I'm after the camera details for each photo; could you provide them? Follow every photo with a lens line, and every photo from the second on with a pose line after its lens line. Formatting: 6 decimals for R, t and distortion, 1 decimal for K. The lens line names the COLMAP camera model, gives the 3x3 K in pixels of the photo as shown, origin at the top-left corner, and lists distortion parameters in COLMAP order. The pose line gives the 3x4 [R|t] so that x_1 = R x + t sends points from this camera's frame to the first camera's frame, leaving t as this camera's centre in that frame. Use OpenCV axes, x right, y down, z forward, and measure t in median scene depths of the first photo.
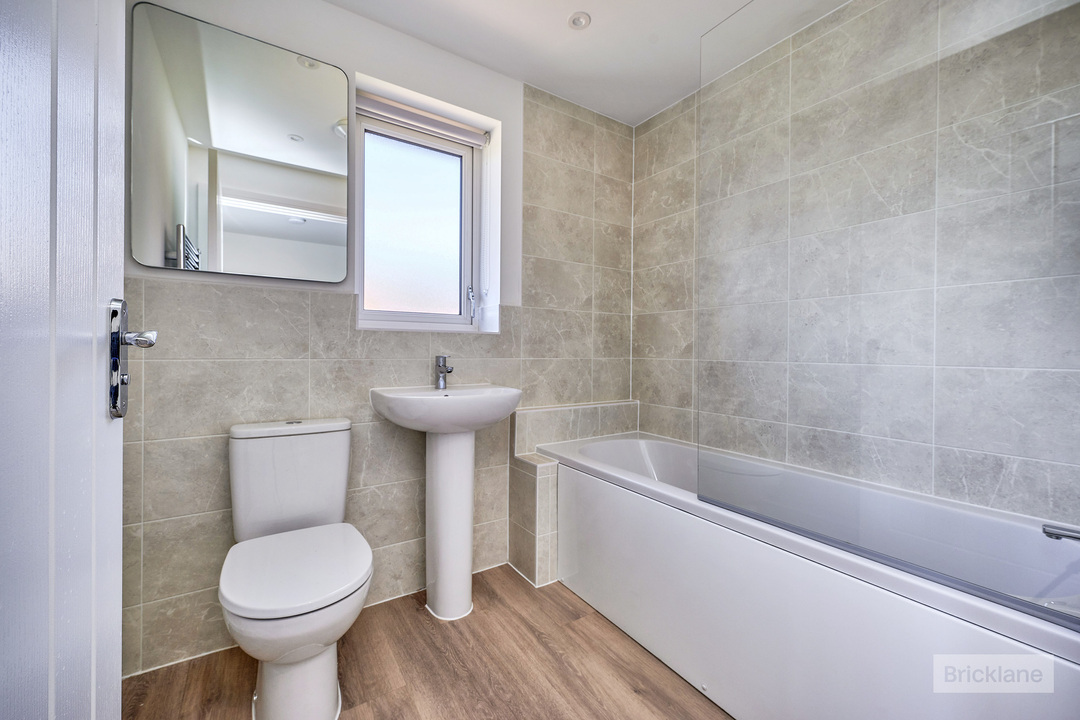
lens RADIAL K [[438.8, 0, 540.4], [0, 438.8, 356.1], [0, 0, 1]] dist [0.001670, 0.000299]
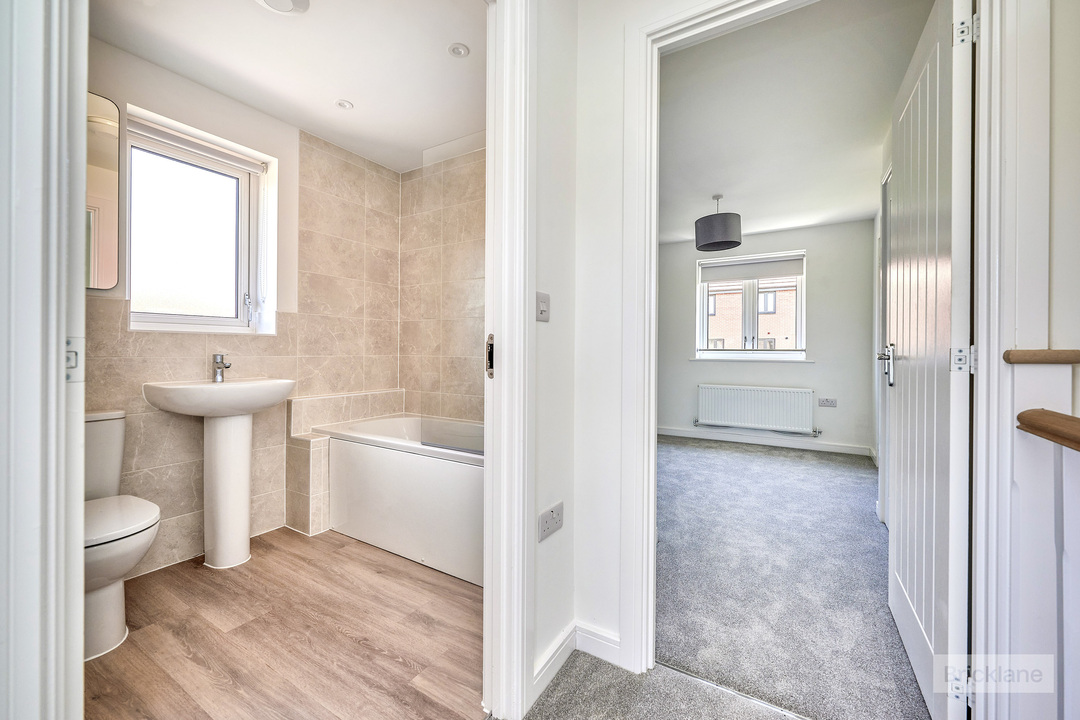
lens RADIAL K [[438.8, 0, 540.2], [0, 438.8, 350.7], [0, 0, 1]] dist [0.001670, 0.000299]
pose [[0.906522, -0.002535, 0.422151, 0.053901], [0.006359, 0.999951, -0.007651, 0.004041], [-0.422111, 0.009621, 0.906493, -0.395380]]
